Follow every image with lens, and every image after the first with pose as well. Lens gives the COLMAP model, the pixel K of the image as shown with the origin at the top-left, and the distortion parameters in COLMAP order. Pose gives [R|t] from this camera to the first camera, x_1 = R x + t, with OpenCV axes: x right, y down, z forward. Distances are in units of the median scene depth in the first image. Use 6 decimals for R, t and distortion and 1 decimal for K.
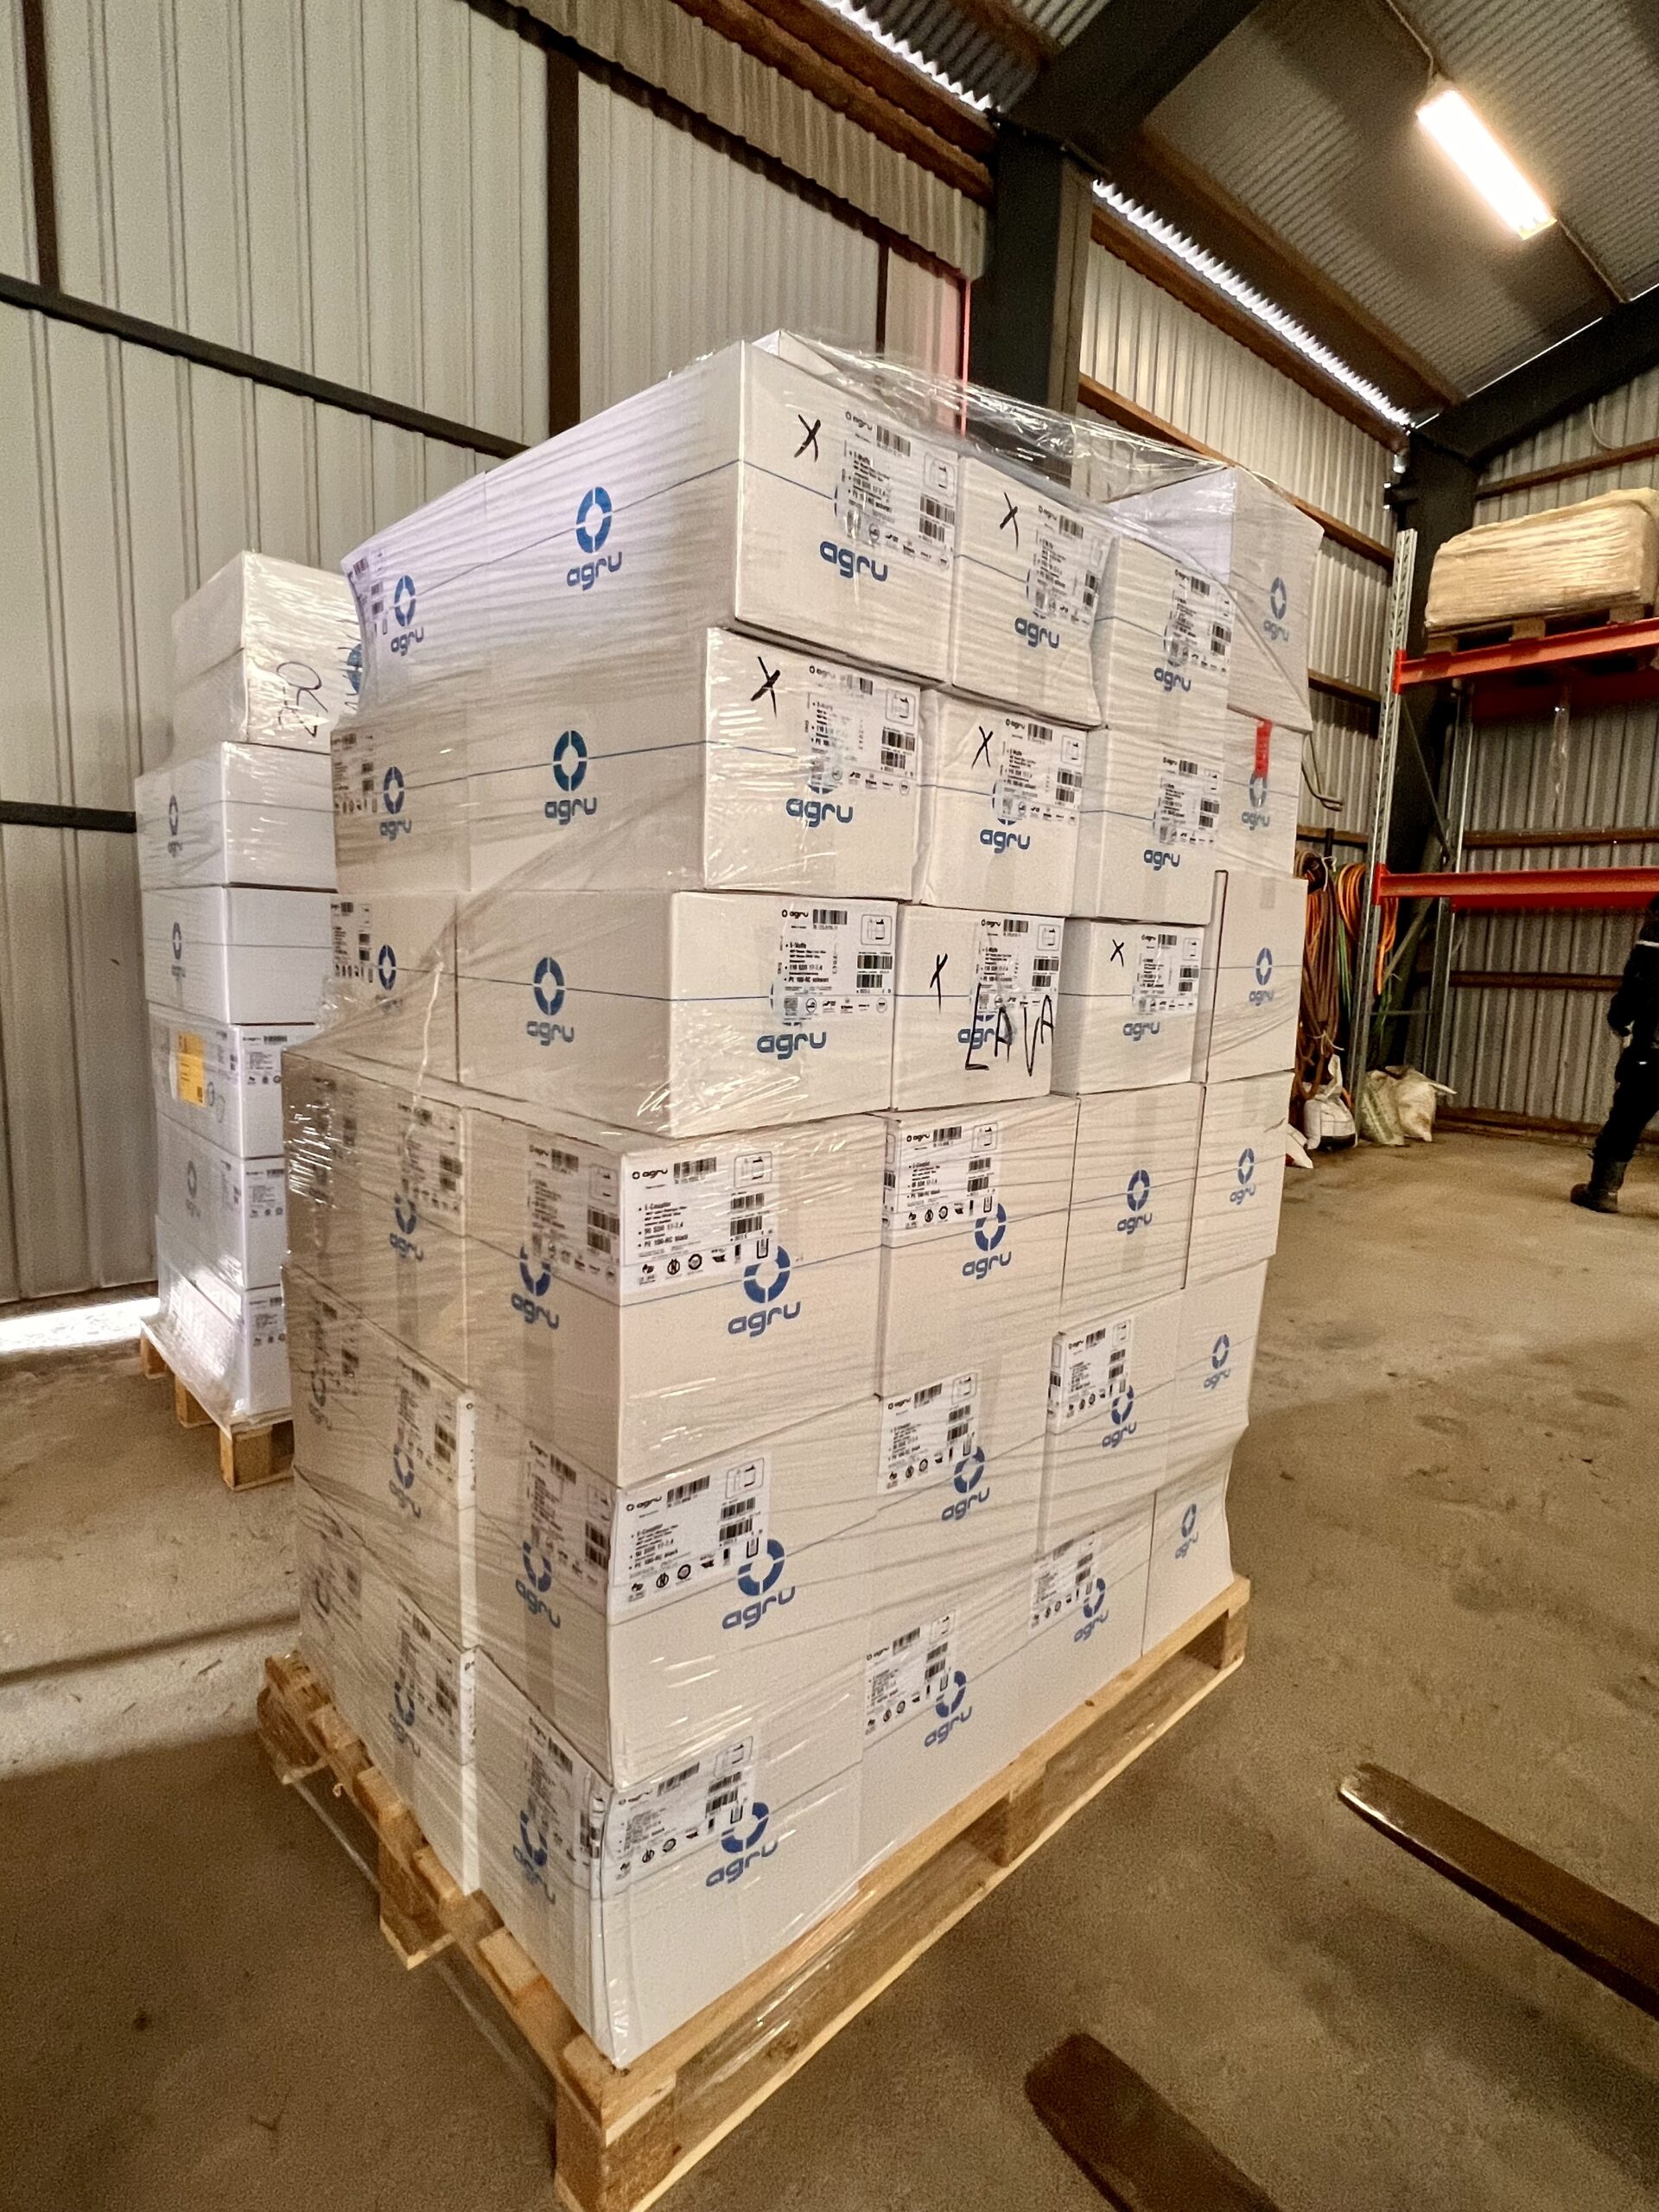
lens RADIAL K [[1093.2, 0, 829.5], [0, 1093.2, 1106.0], [0, 0, 1]] dist [-0.000350, 0.000398]
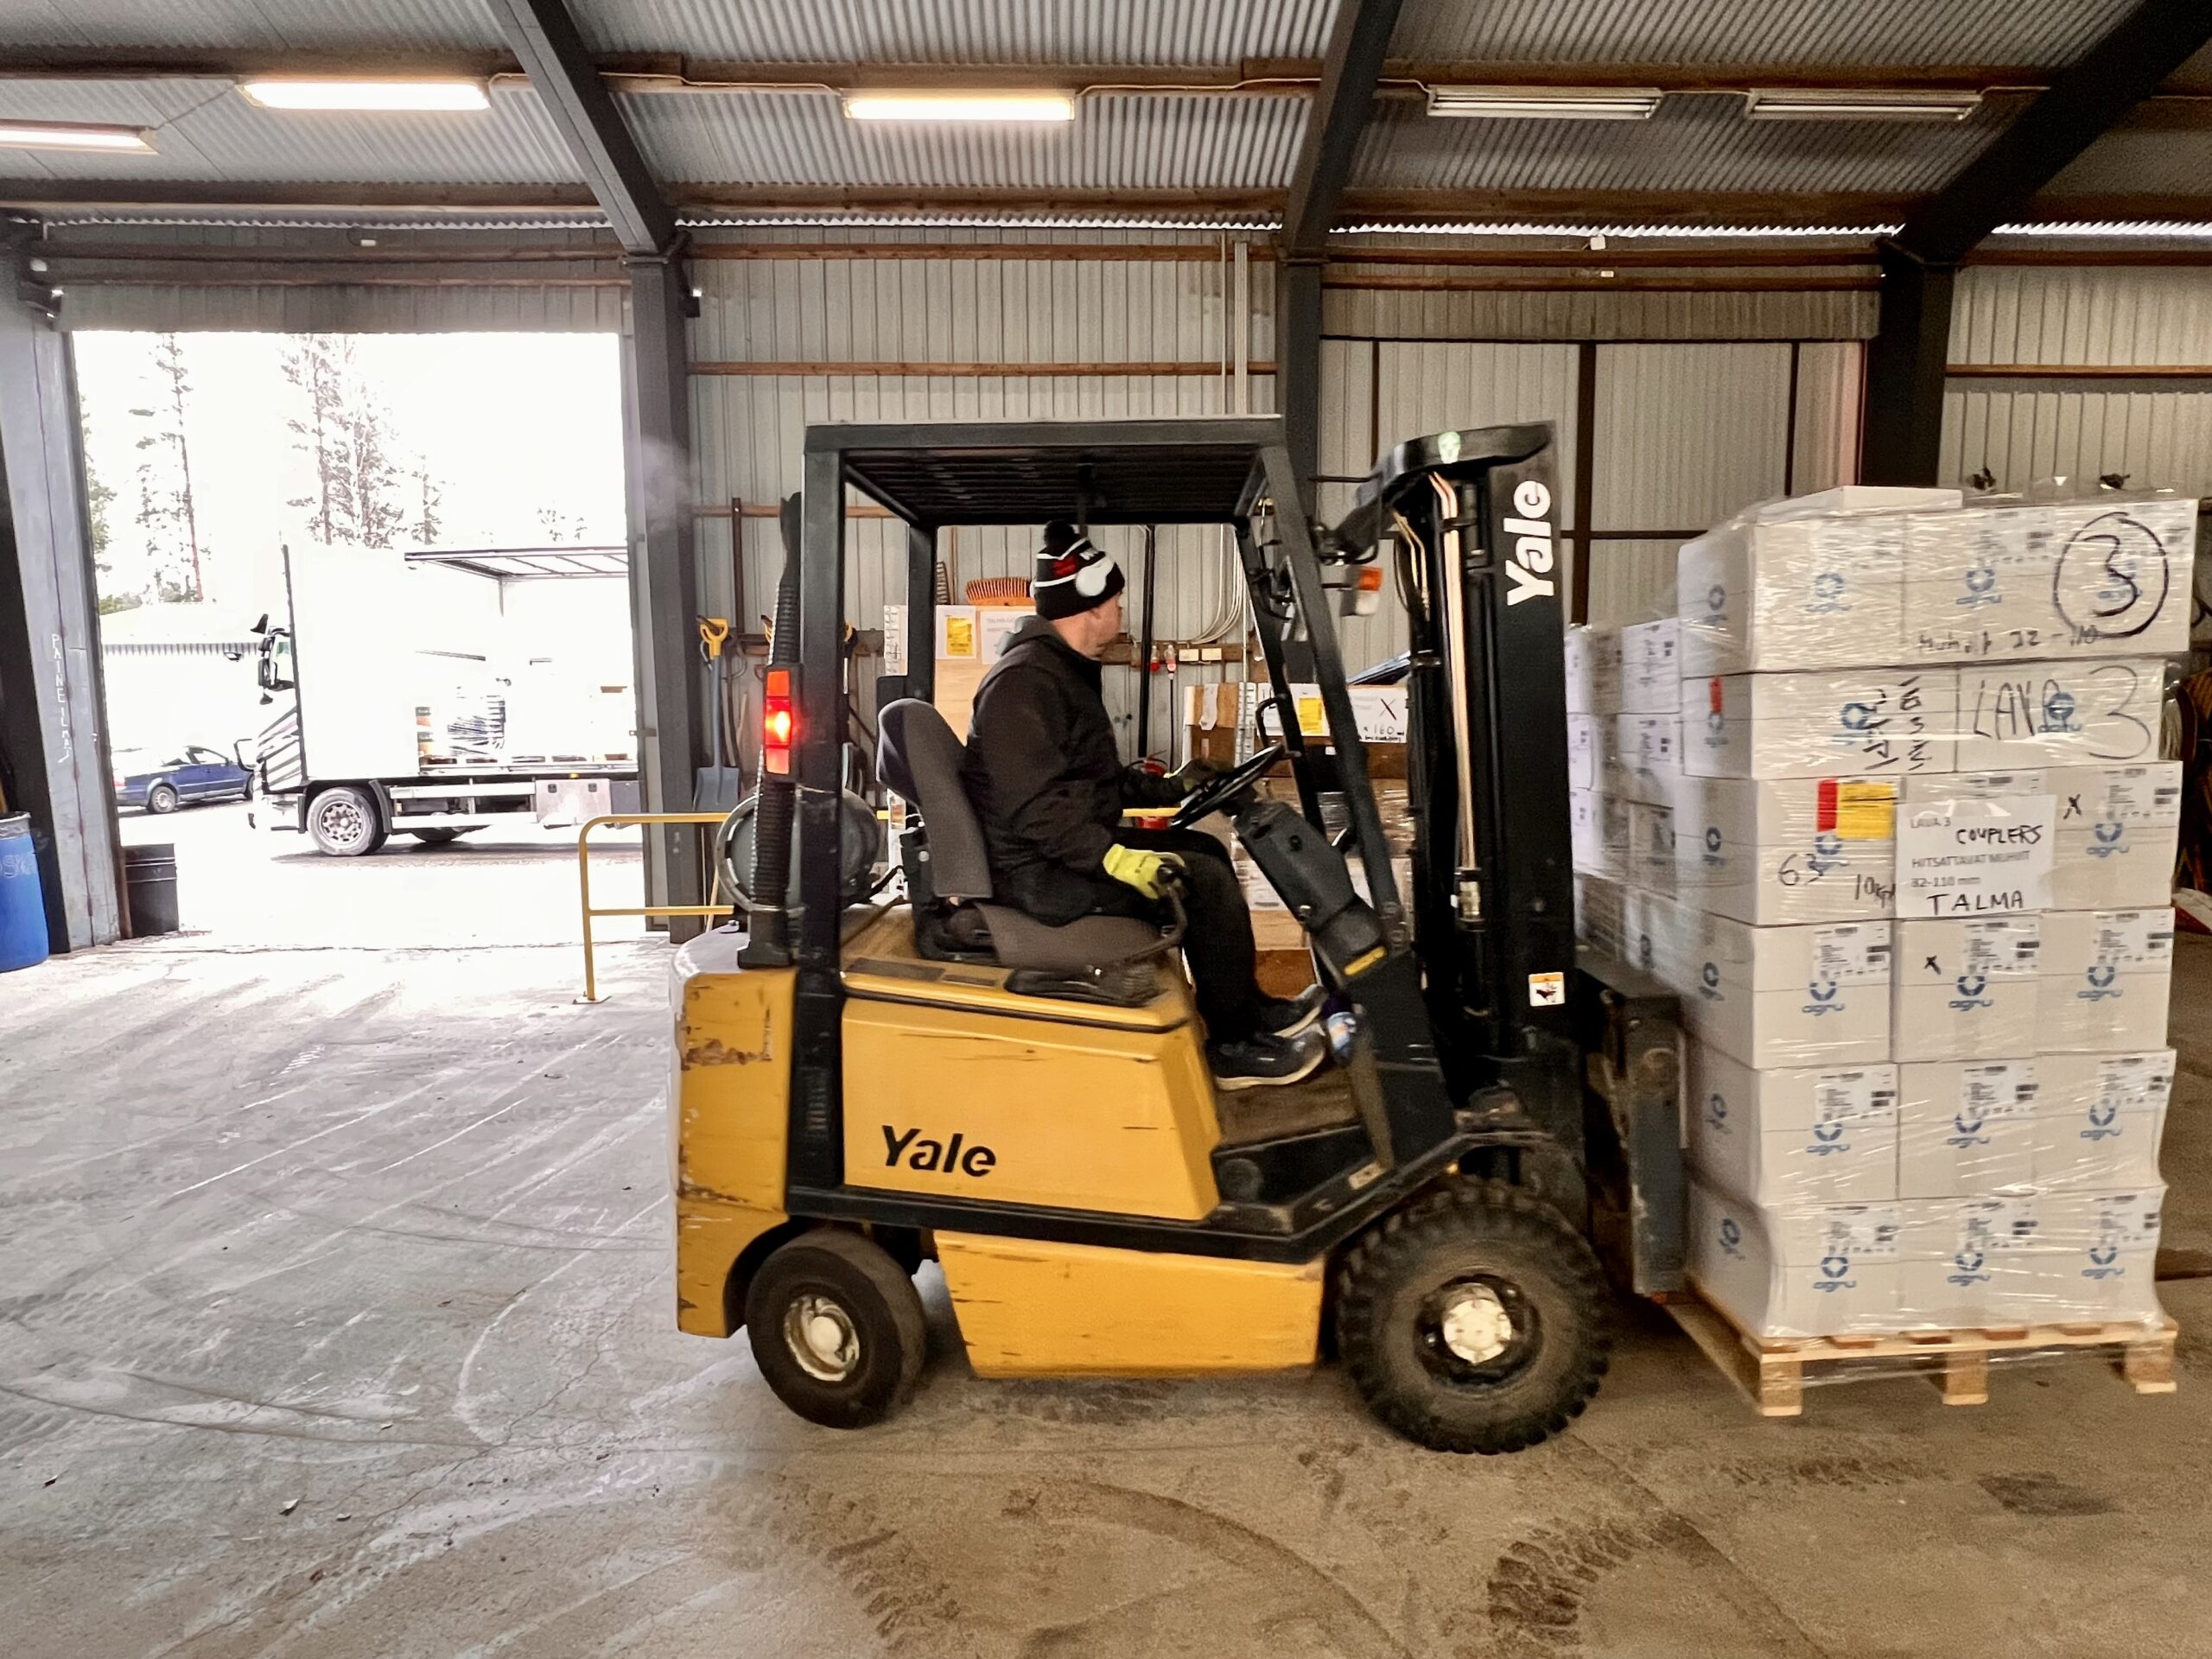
lens RADIAL K [[1093.2, 0, 1106.0], [0, 1093.2, 829.5], [0, 0, 1]] dist [-0.000350, 0.000398]
pose [[0.792270, 0.033528, -0.609249, 0.243388], [-0.055890, 0.998279, -0.017742, 0.035284], [0.607606, 0.048107, 0.792780, -0.868198]]
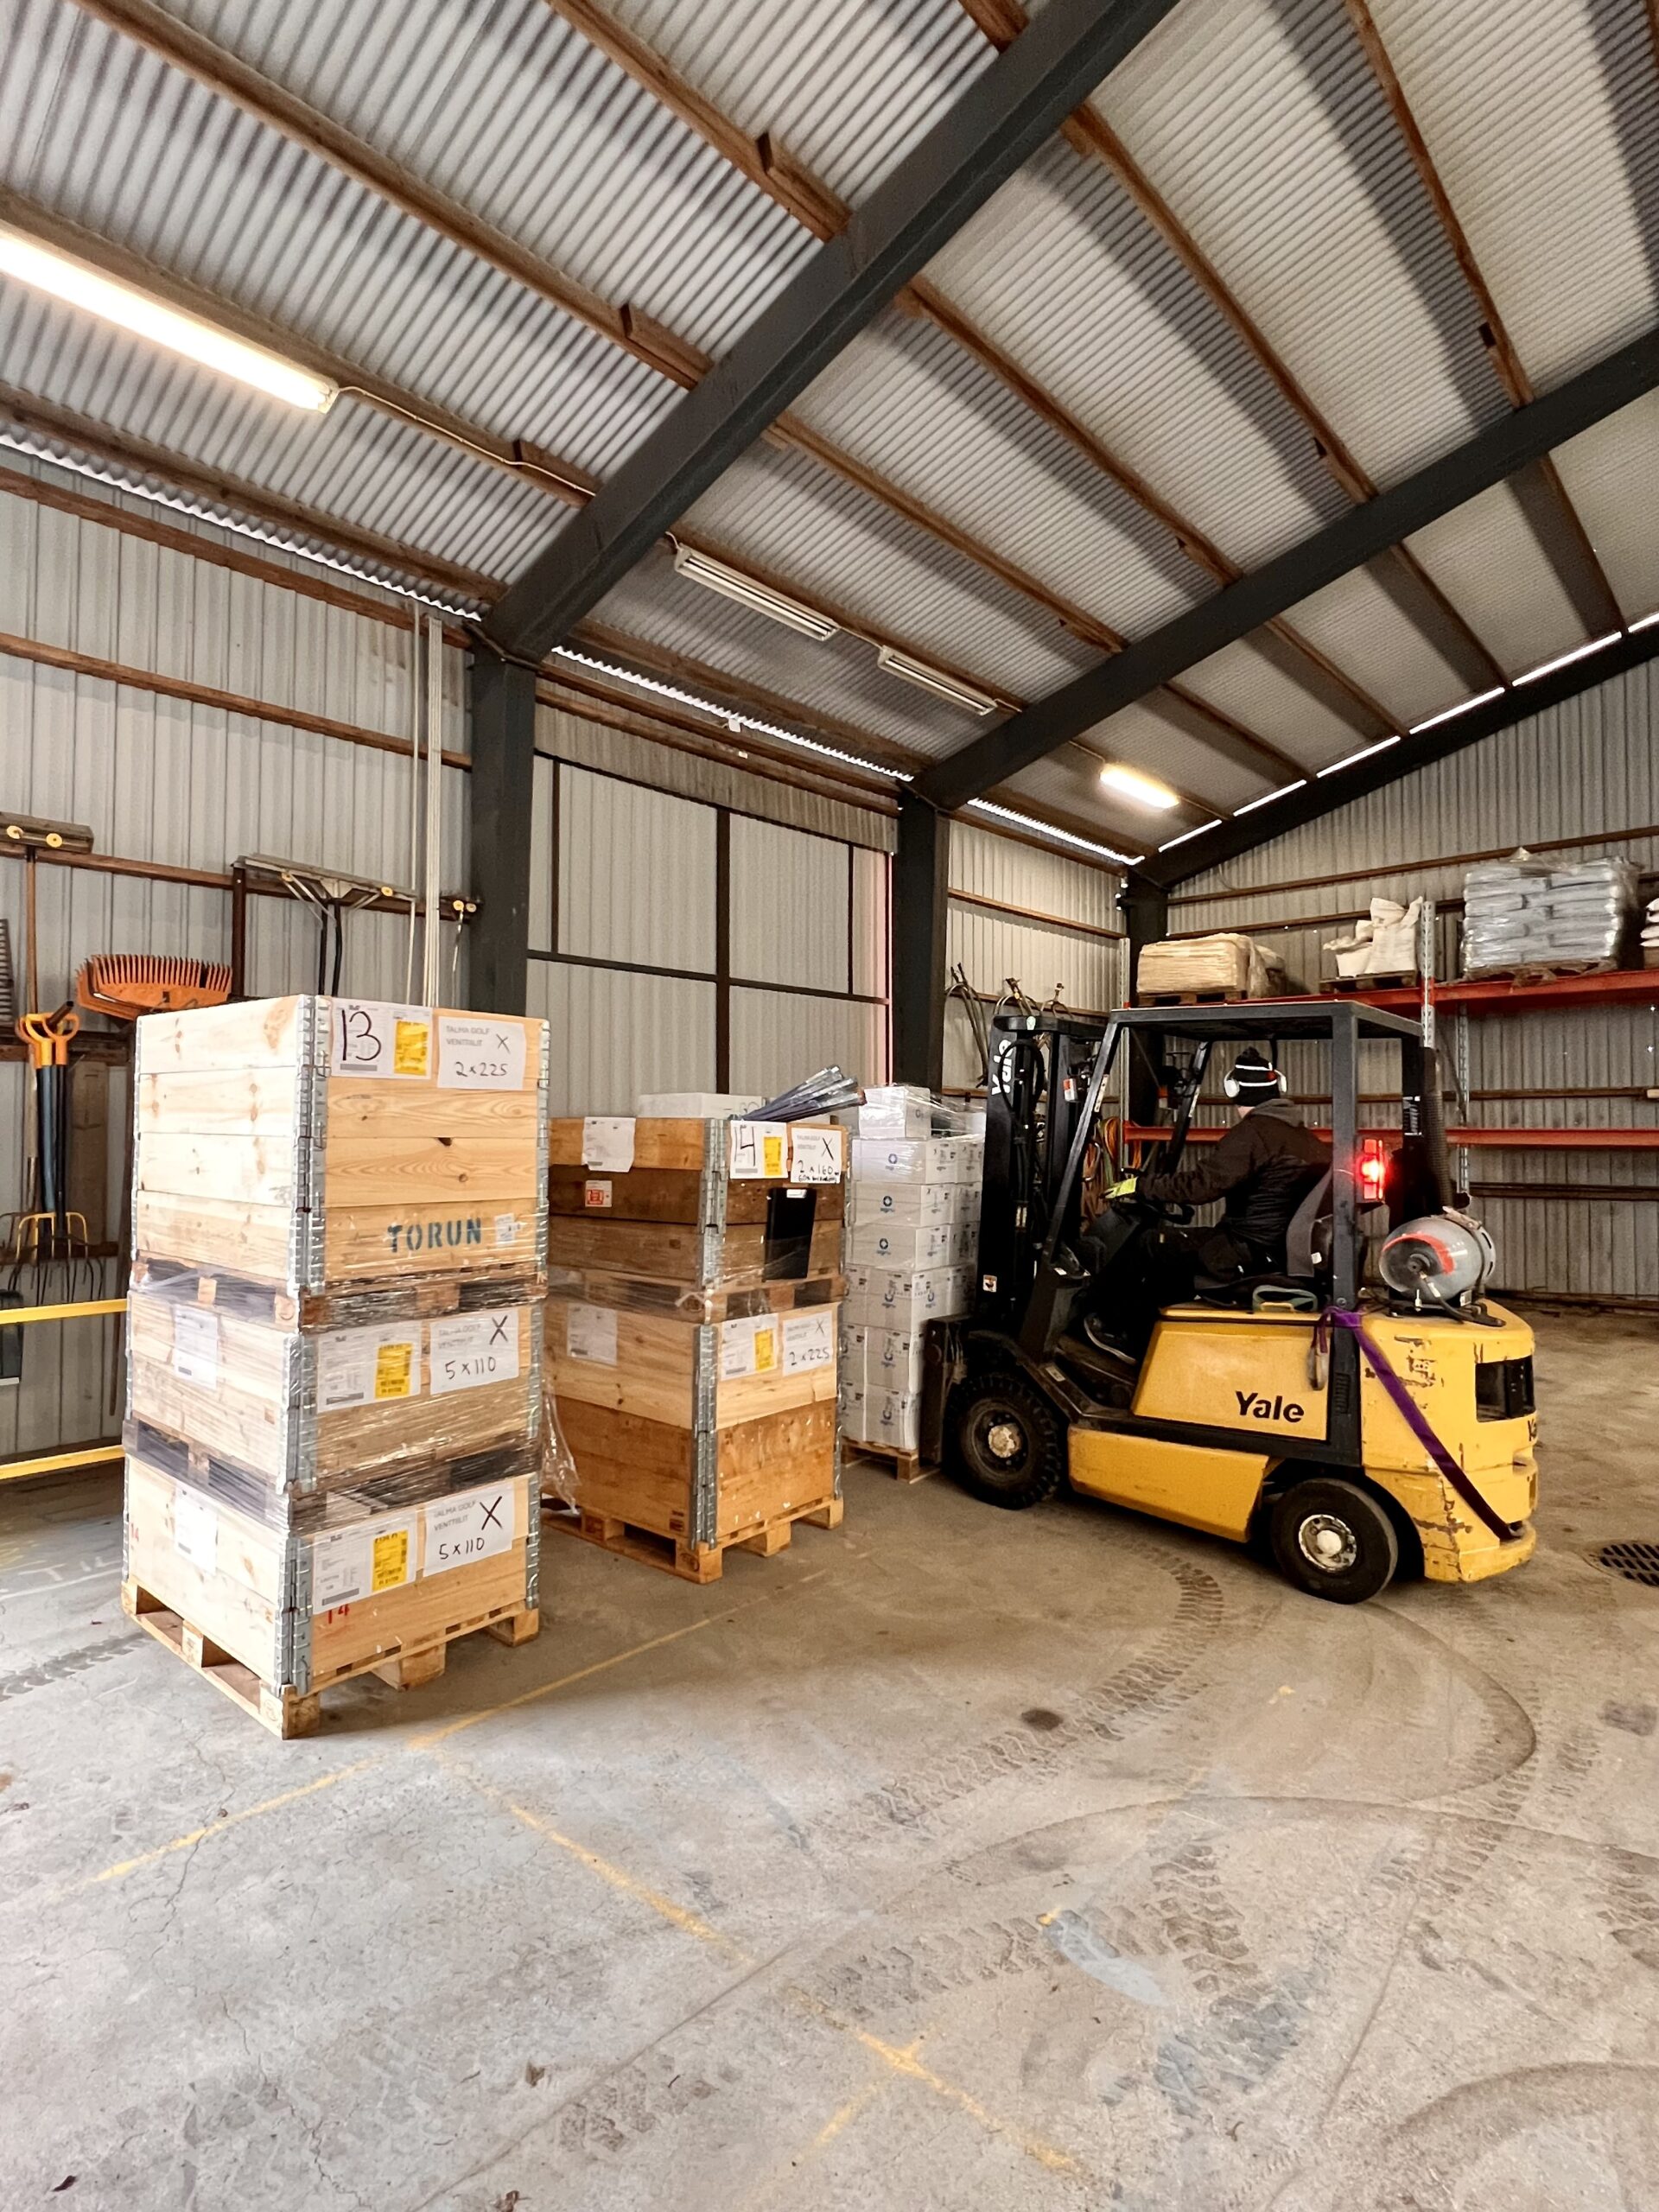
lens RADIAL K [[1108.5, 0, 829.5], [0, 1108.5, 1106.0], [0, 0, 1]] dist [-0.003636, -0.000611]
pose [[0.991798, -0.019231, 0.126359, -0.245280], [0.039021, 0.986975, -0.156069, 0.011549], [-0.121712, 0.159720, 0.979630, -0.892429]]
